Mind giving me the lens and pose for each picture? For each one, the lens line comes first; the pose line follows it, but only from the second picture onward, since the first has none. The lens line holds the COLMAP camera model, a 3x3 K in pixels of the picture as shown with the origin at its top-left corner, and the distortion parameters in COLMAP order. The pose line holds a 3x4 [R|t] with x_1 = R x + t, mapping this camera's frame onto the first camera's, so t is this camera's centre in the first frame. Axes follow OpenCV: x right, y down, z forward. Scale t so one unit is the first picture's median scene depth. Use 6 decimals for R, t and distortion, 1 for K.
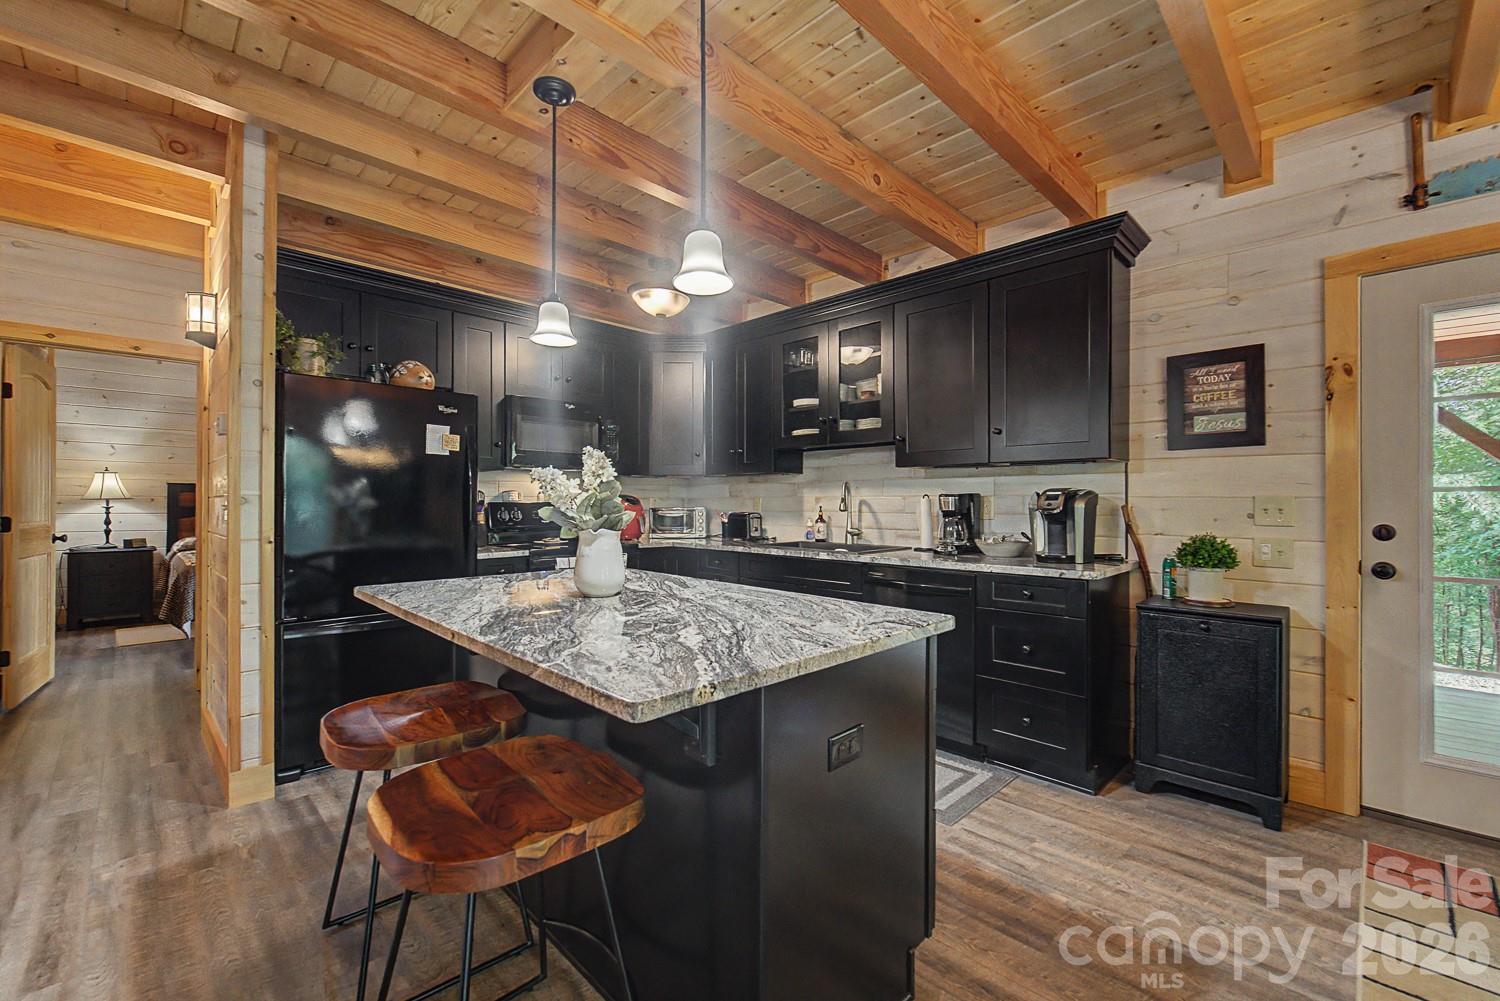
lens RADIAL K [[620.9, 0, 757.5], [0, 620.9, 501.2], [0, 0, 1]] dist [0.007386, -0.004346]
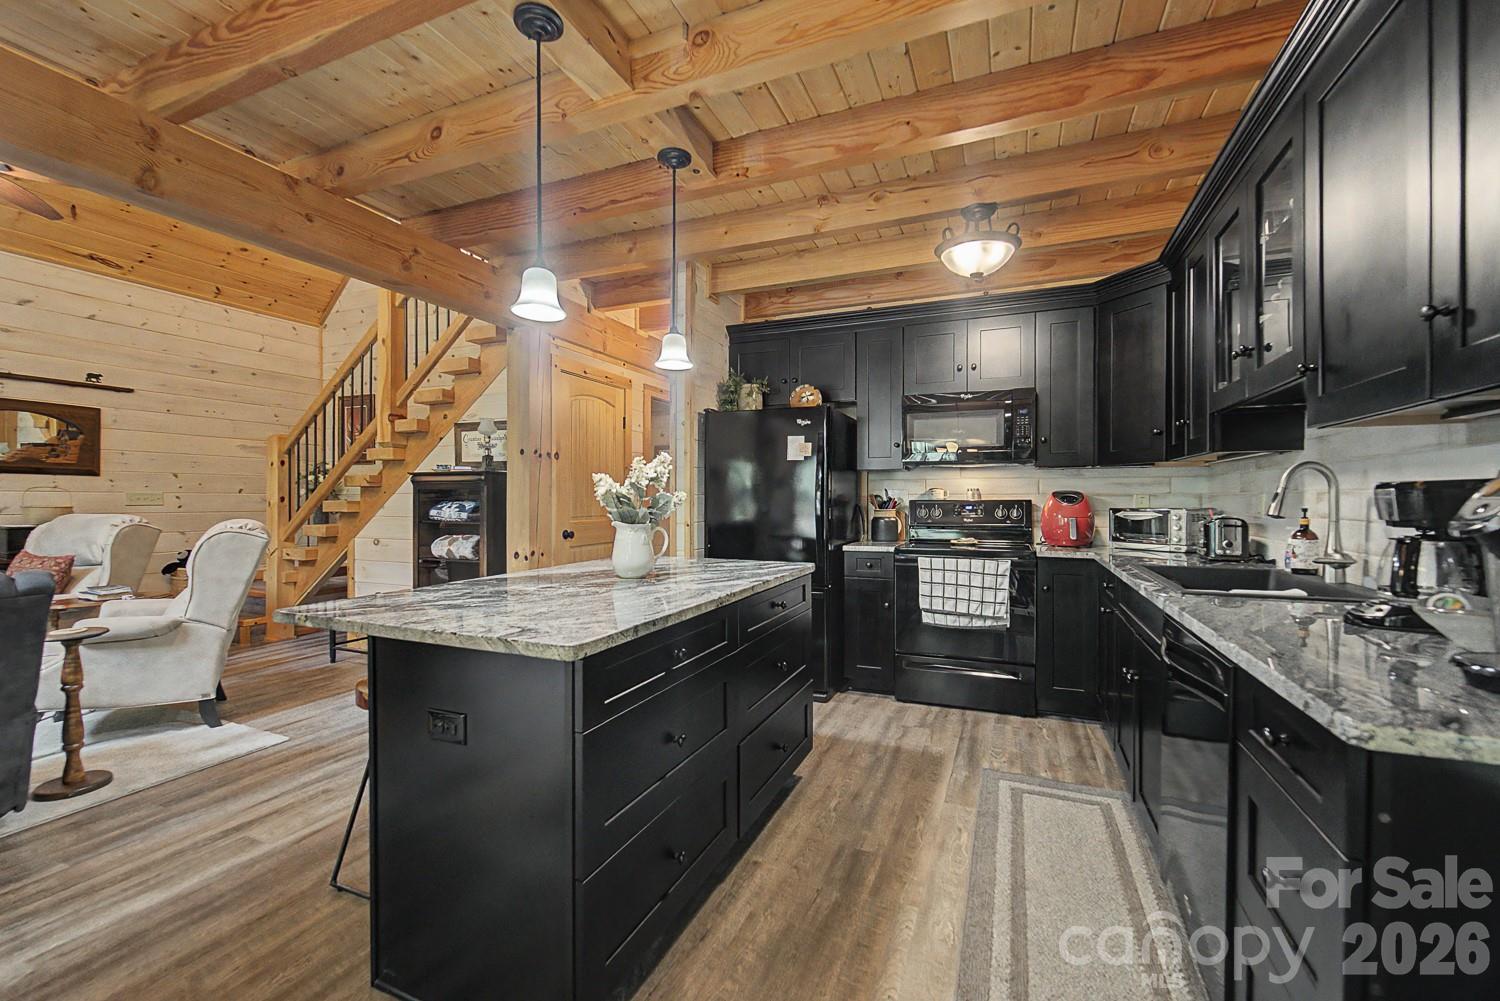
lens RADIAL K [[620.9, 0, 756.5], [0, 620.9, 502.0], [0, 0, 1]] dist [0.007386, -0.004346]
pose [[0.370873, 0.004890, -0.928671, 0.621662], [-0.001983, 0.999988, 0.004474, 0.001385], [0.928681, 0.000182, 0.370878, 0.508722]]
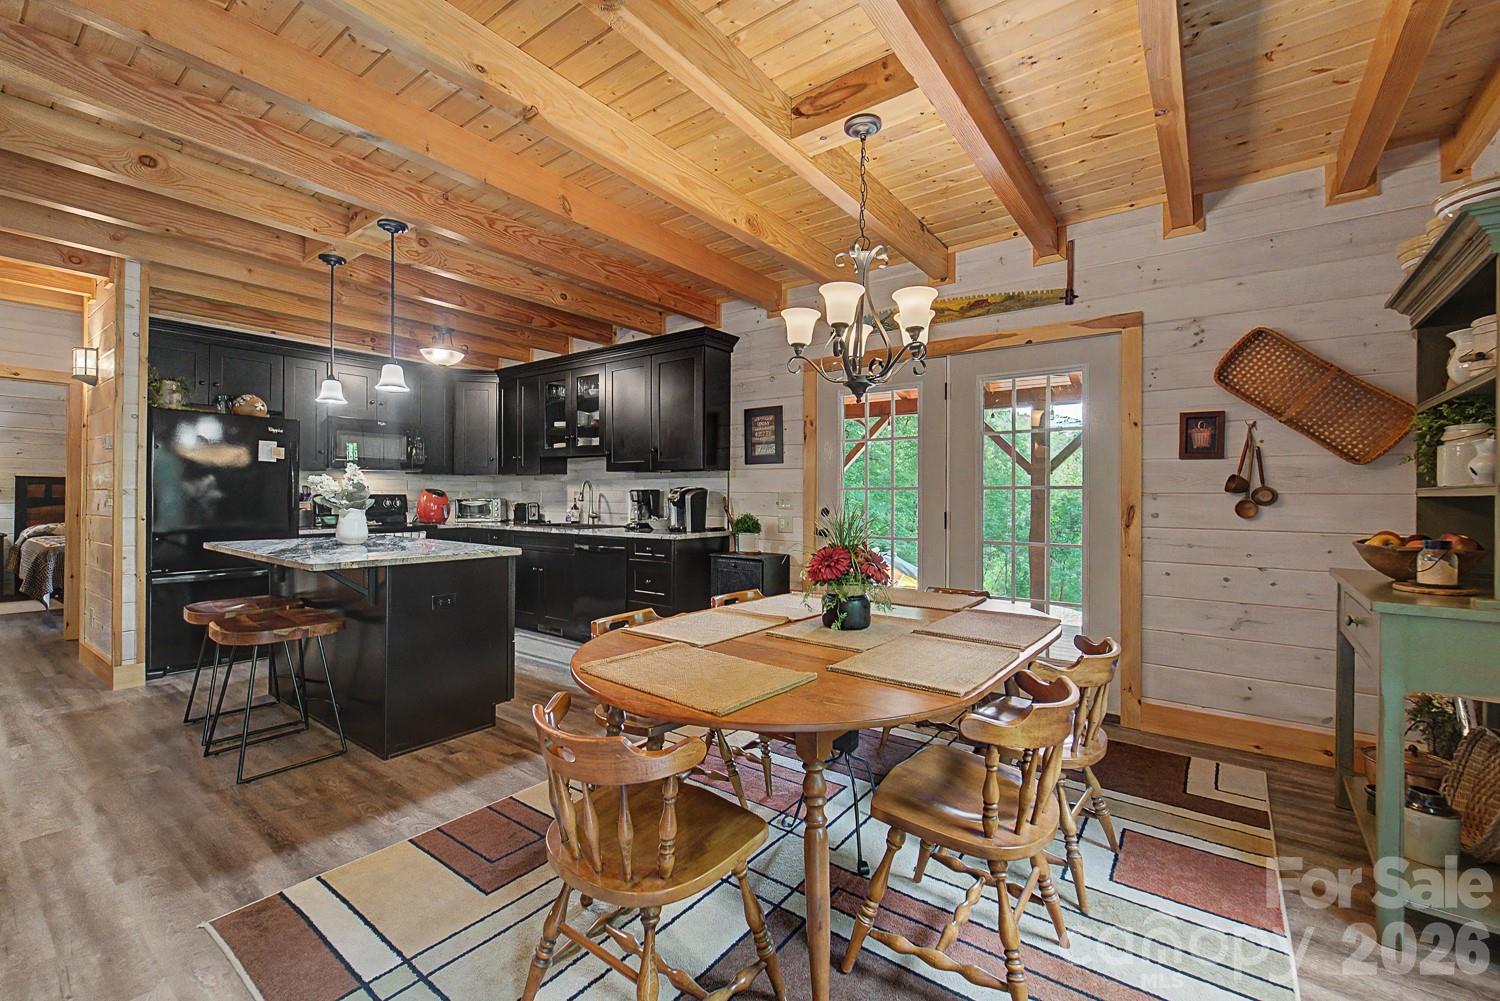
lens RADIAL K [[620.9, 0, 755.8], [0, 620.9, 494.6], [0, 0, 1]] dist [0.007386, -0.004346]
pose [[0.989022, 0.003293, 0.147733, 0.432226], [-0.003173, 0.999994, -0.001051, 0.001696], [-0.147736, 0.000571, 0.989027, -0.659755]]
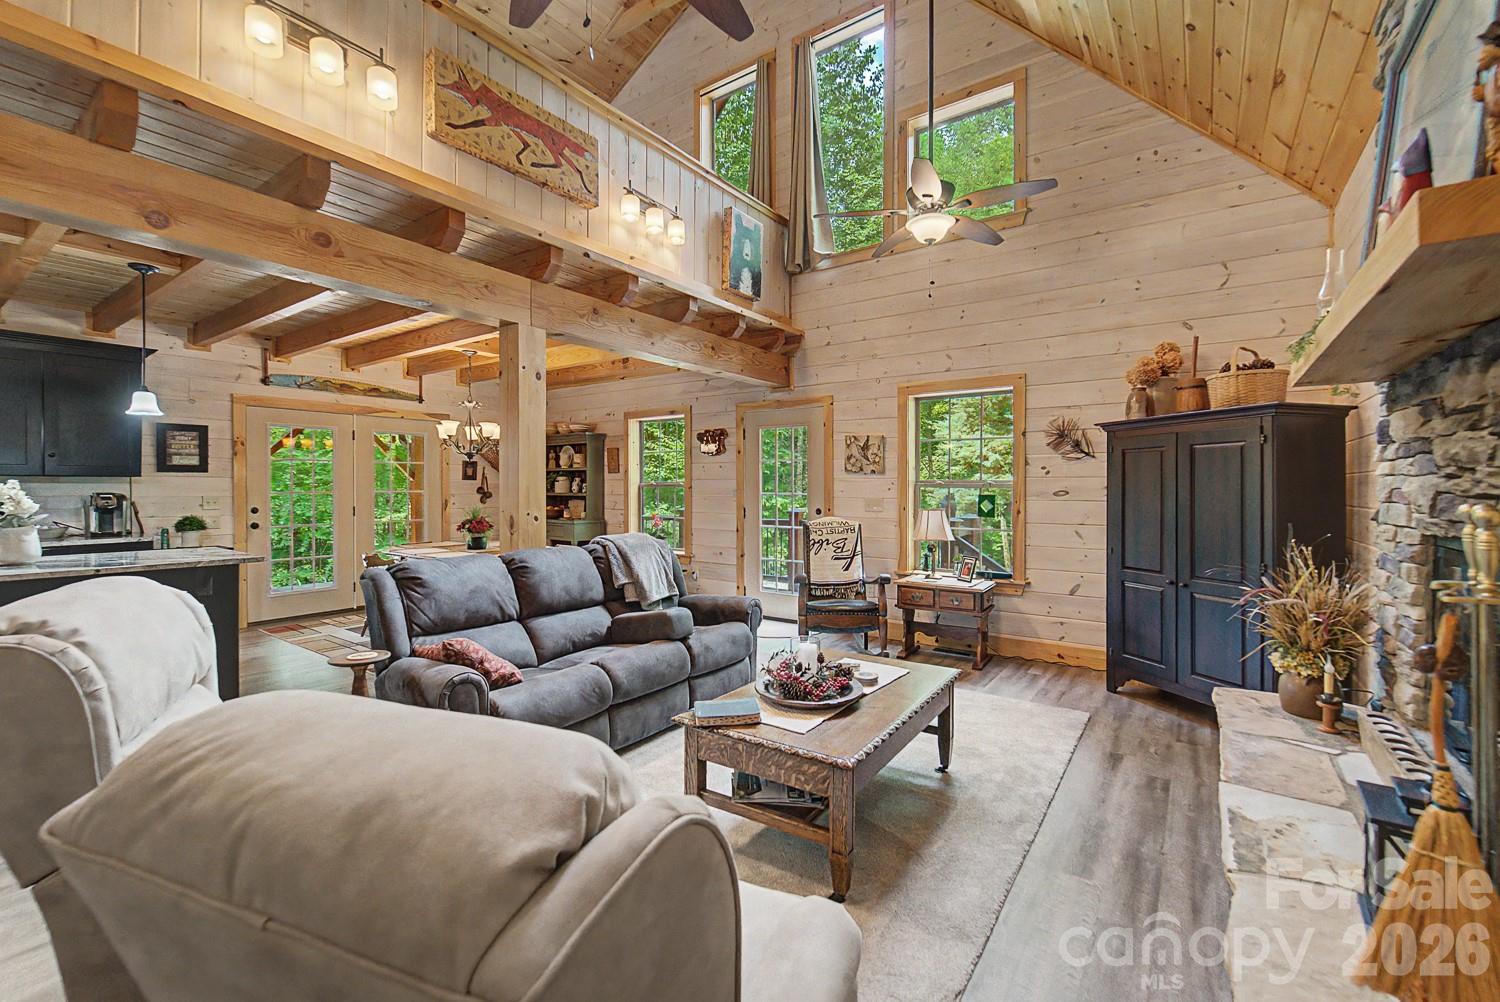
lens RADIAL K [[620.9, 0, 749.2], [0, 620.9, 487.6], [0, 0, 1]] dist [0.007386, -0.004346]
pose [[-0.161826, -0.005312, 0.986805, -1.468350], [-0.002215, 0.999985, 0.005020, -0.047025], [-0.986817, -0.001373, -0.161835, -0.458517]]
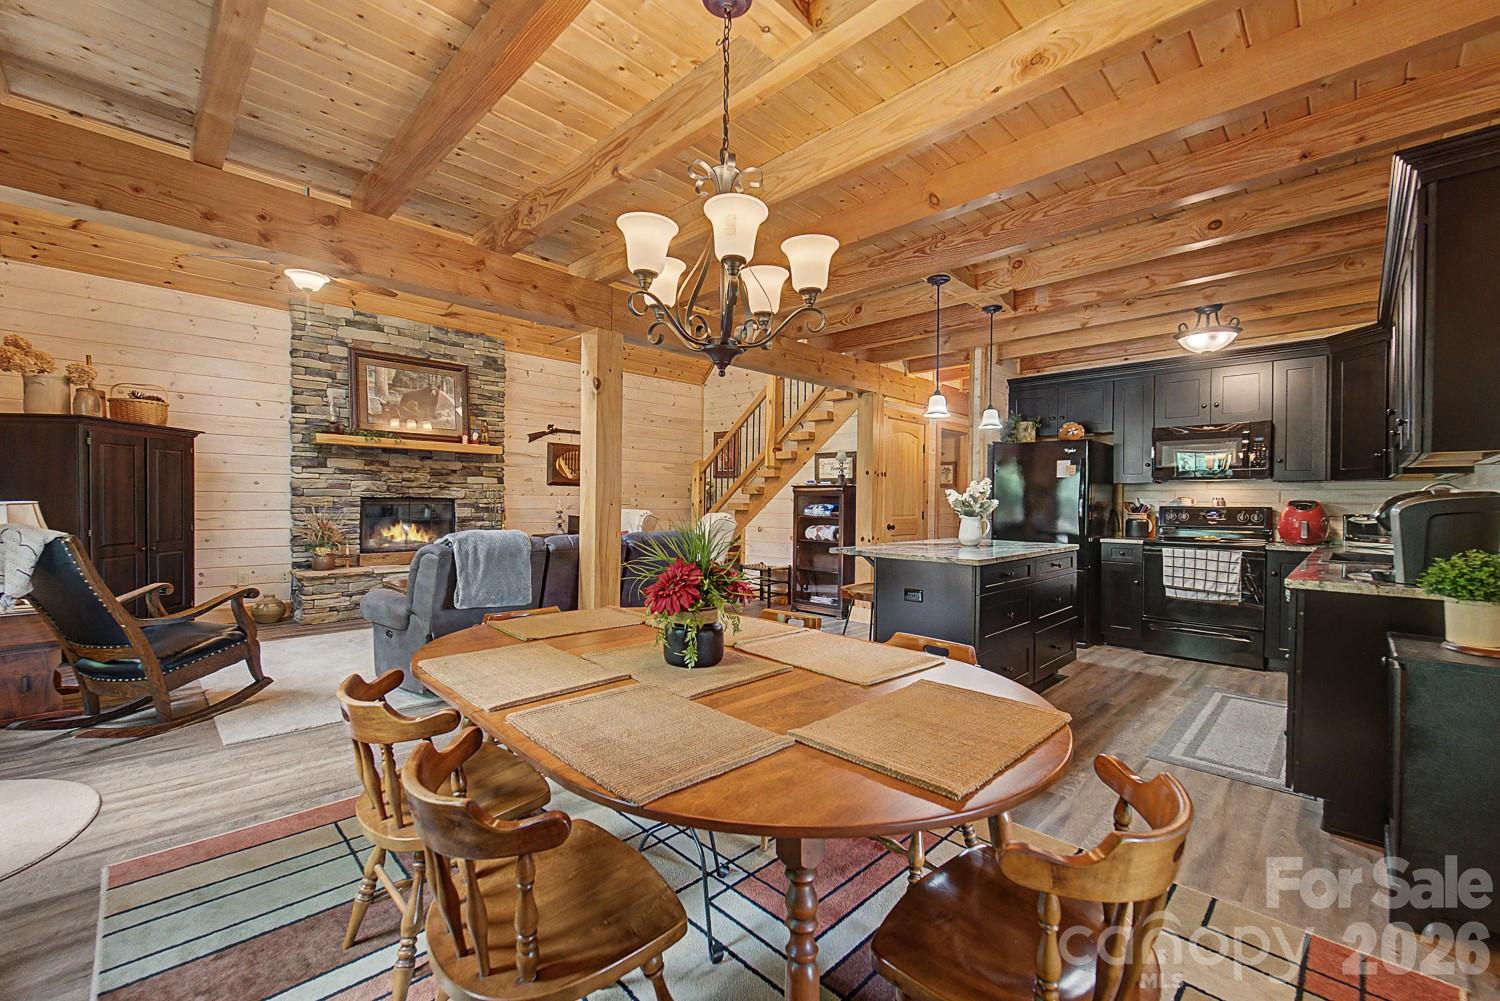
lens RADIAL K [[620.9, 0, 752.8], [0, 620.9, 506.6], [0, 0, 1]] dist [0.007386, -0.004346]
pose [[0.001349, 0.007424, -0.999972, 1.291144], [-0.011057, 0.999911, 0.007409, 0.003045], [0.999938, 0.011047, 0.001431, 0.142724]]
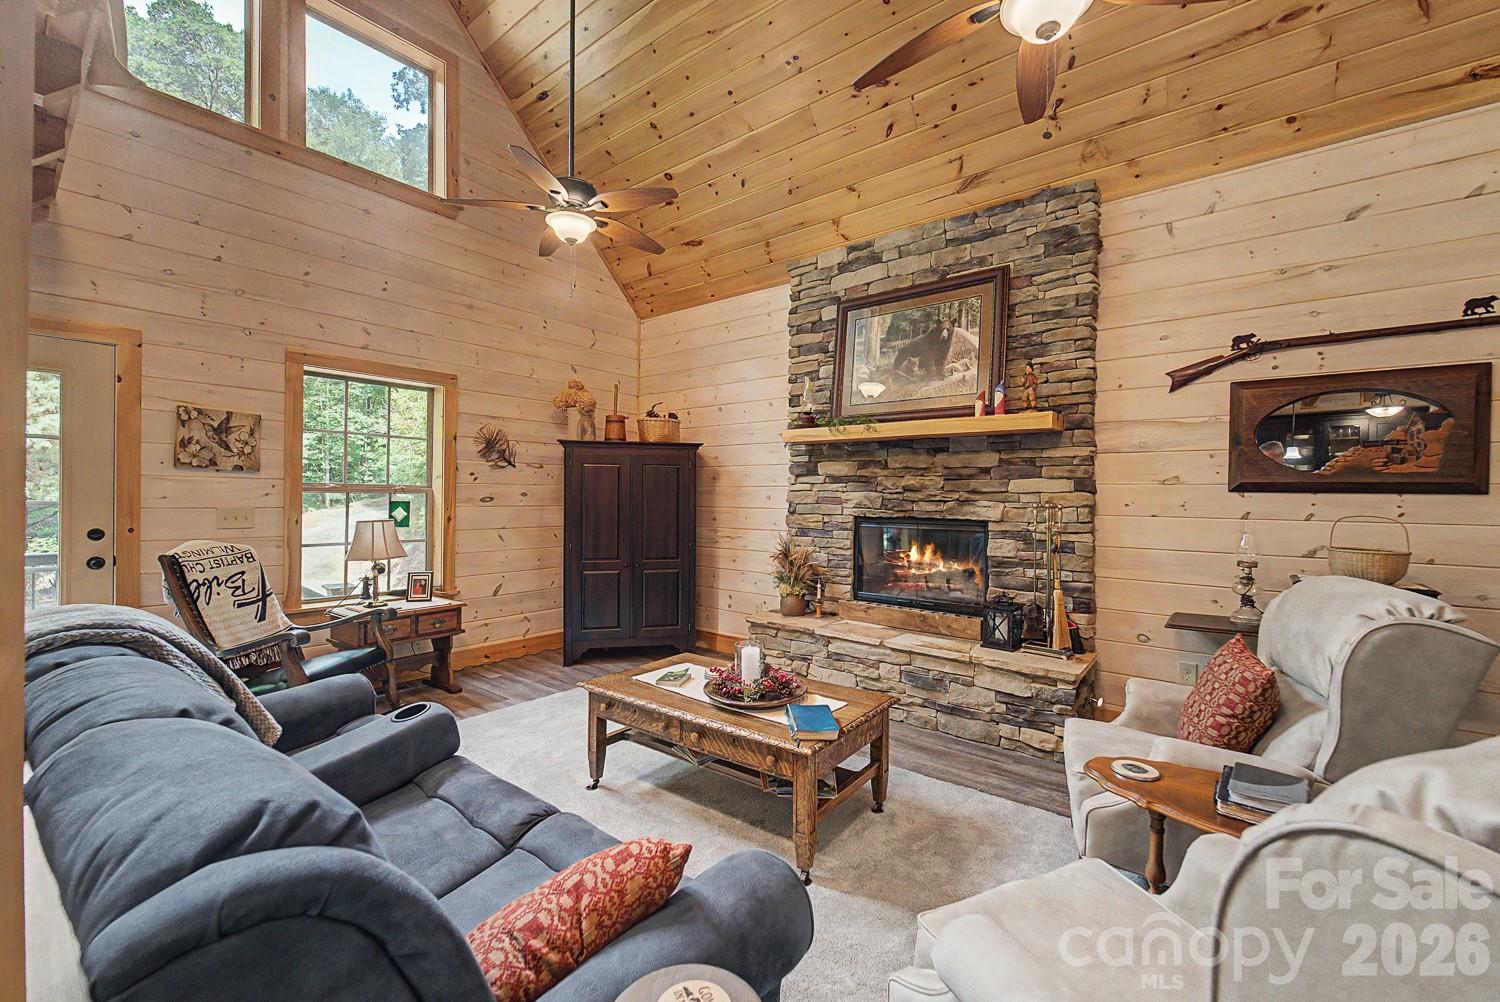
lens RADIAL K [[610.7, 0, 755.4], [0, 610.7, 495.2], [0, 0, 1]] dist [0.000723, -0.001193]
pose [[-0.993798, -0.013434, -0.110385, -0.543503], [-0.013282, 0.999910, -0.002113, -0.043474], [0.110403, -0.000634, -0.993887, 0.198556]]
